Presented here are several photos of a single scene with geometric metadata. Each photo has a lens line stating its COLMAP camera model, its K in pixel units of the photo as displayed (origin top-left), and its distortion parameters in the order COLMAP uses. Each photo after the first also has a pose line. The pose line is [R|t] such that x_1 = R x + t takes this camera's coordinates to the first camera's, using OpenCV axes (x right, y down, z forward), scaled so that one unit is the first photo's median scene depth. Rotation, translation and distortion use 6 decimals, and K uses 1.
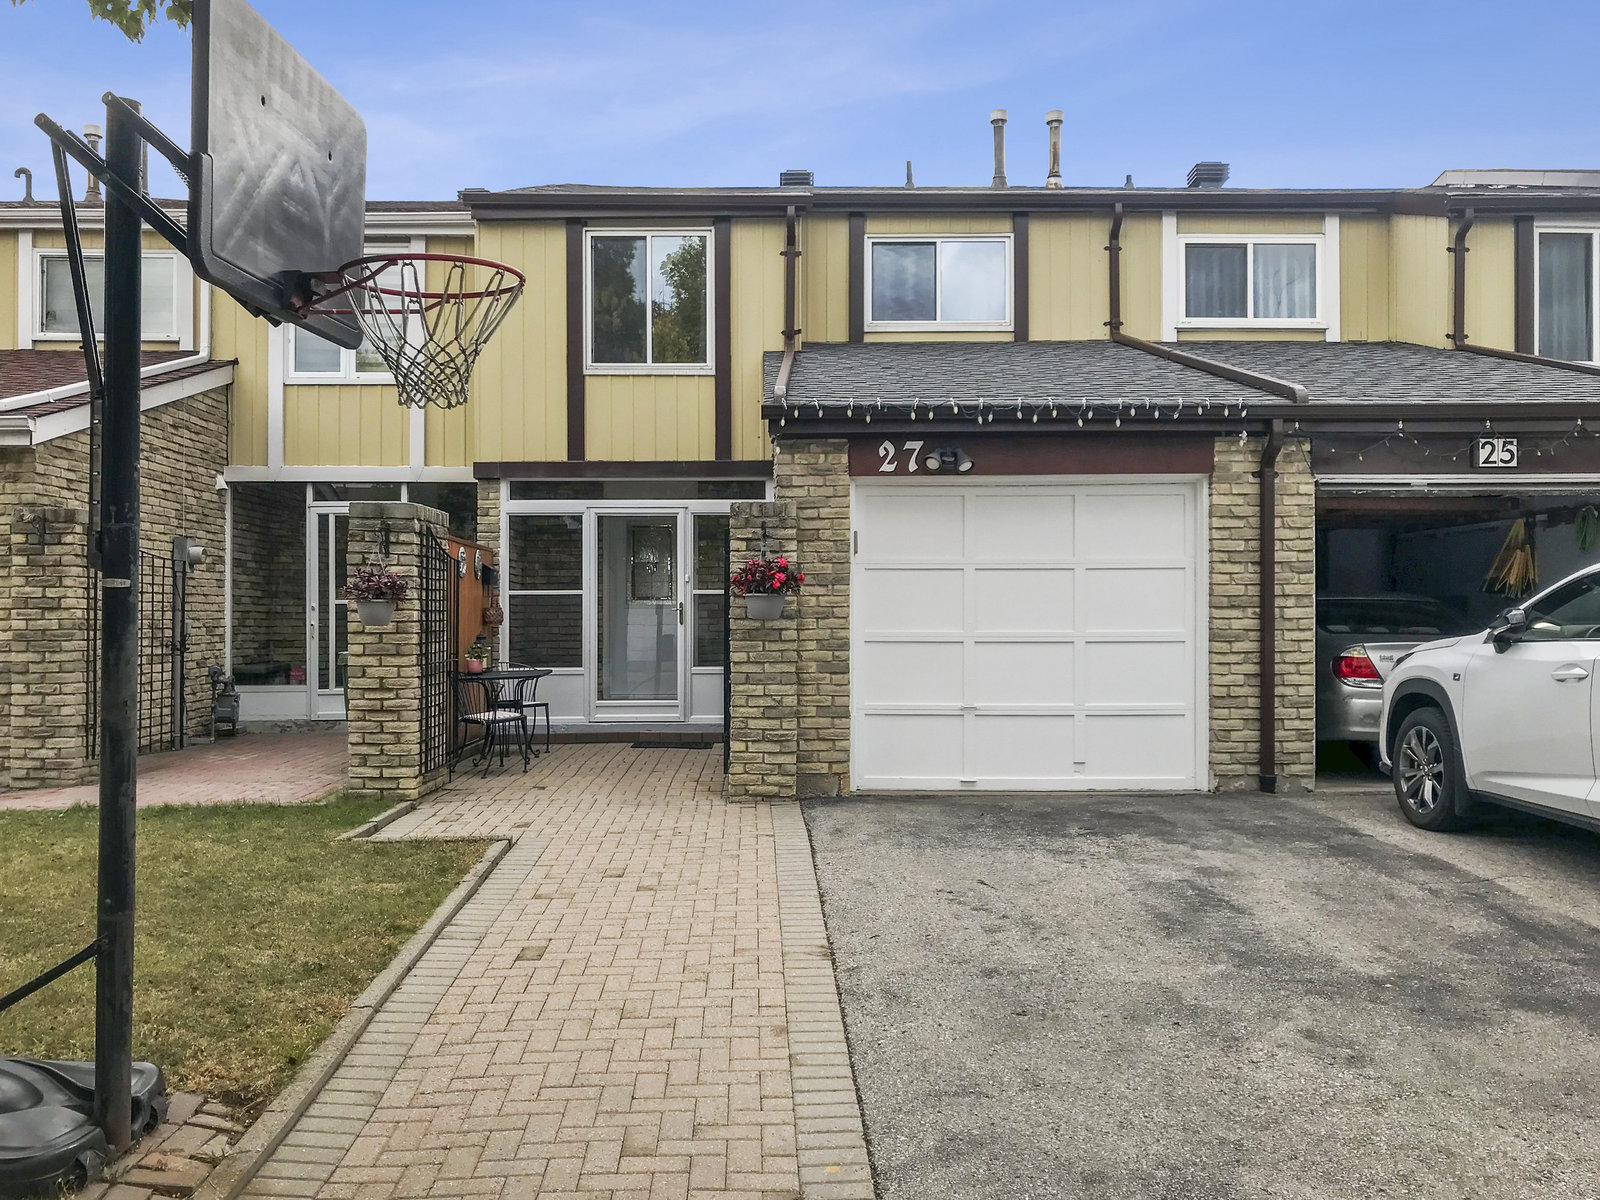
lens RADIAL K [[1488.8, 0, 800.1], [0, 1488.8, 613.8], [0, 0, 1]] dist [-0.007859, -0.025325]
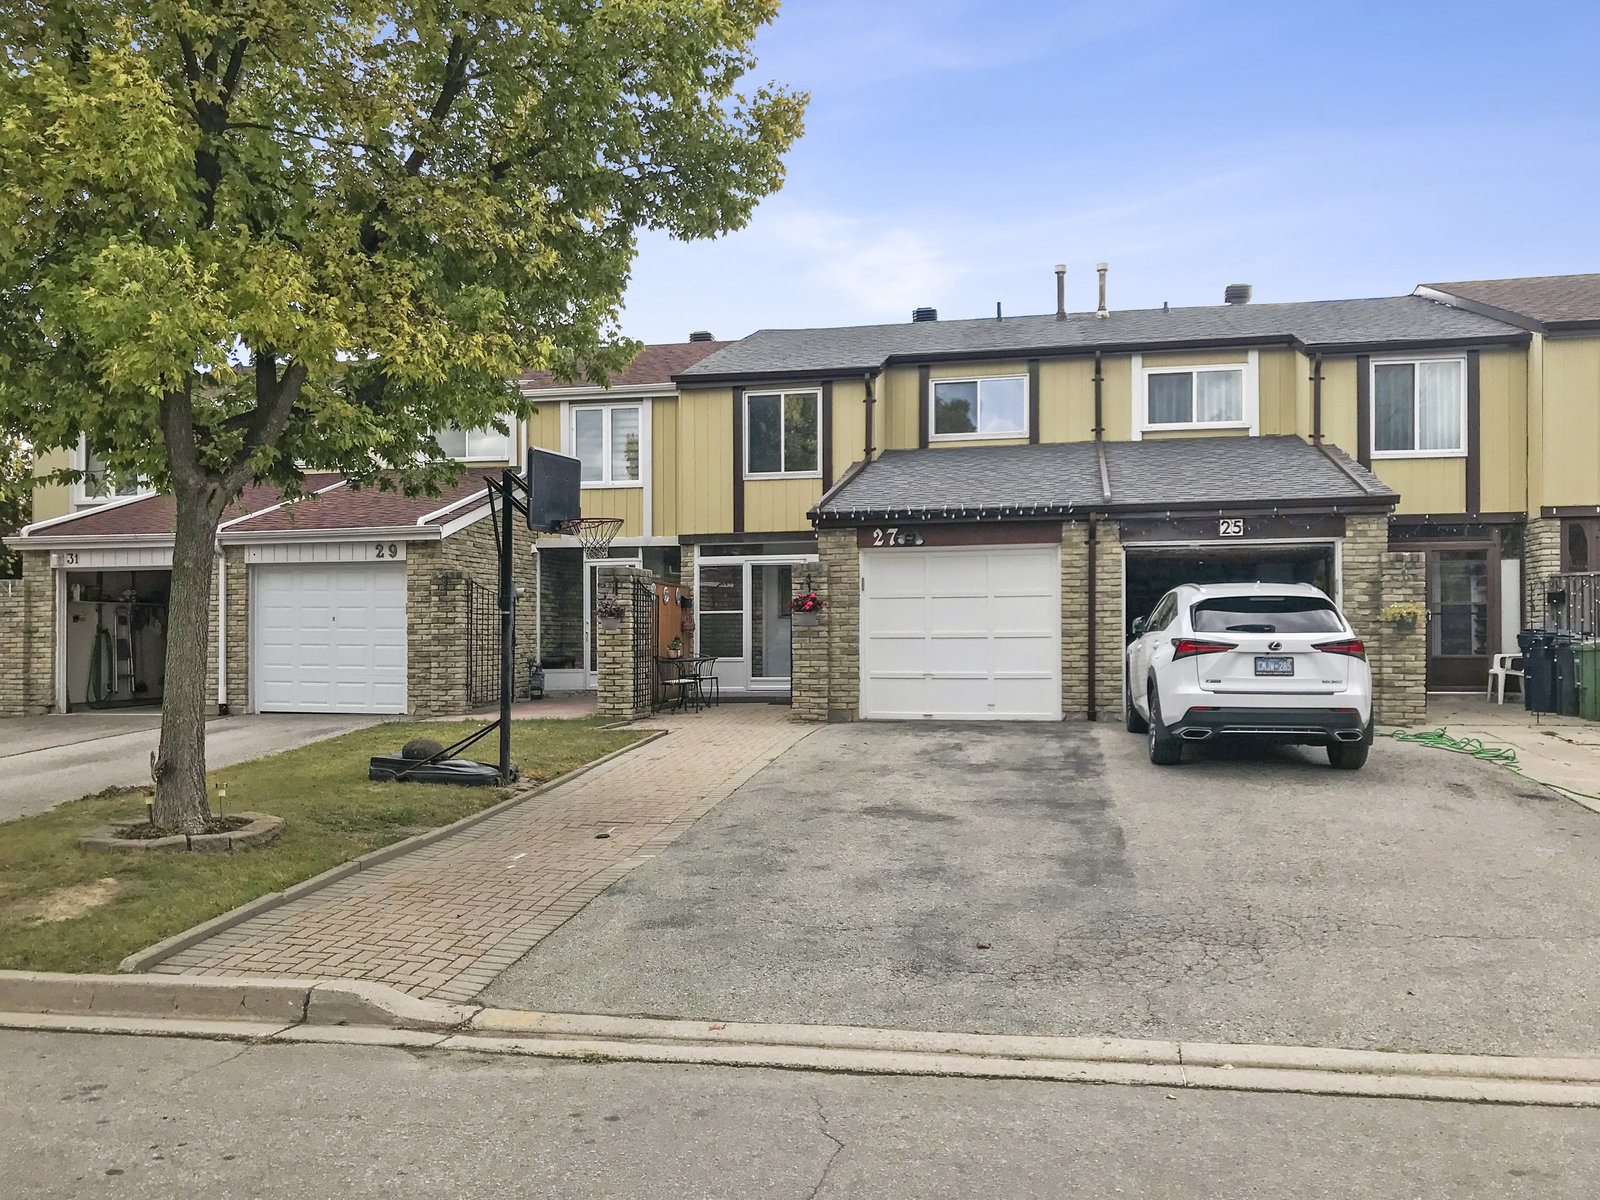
lens RADIAL K [[1302.7, 0, 796.5], [0, 1302.7, 601.1], [0, 0, 1]] dist [0.000973, -0.009421]
pose [[0.985210, -0.010467, -0.171033, 0.226024], [0.006839, 0.999739, -0.021783, 0.007657], [0.171217, 0.020292, 0.985024, -0.585426]]
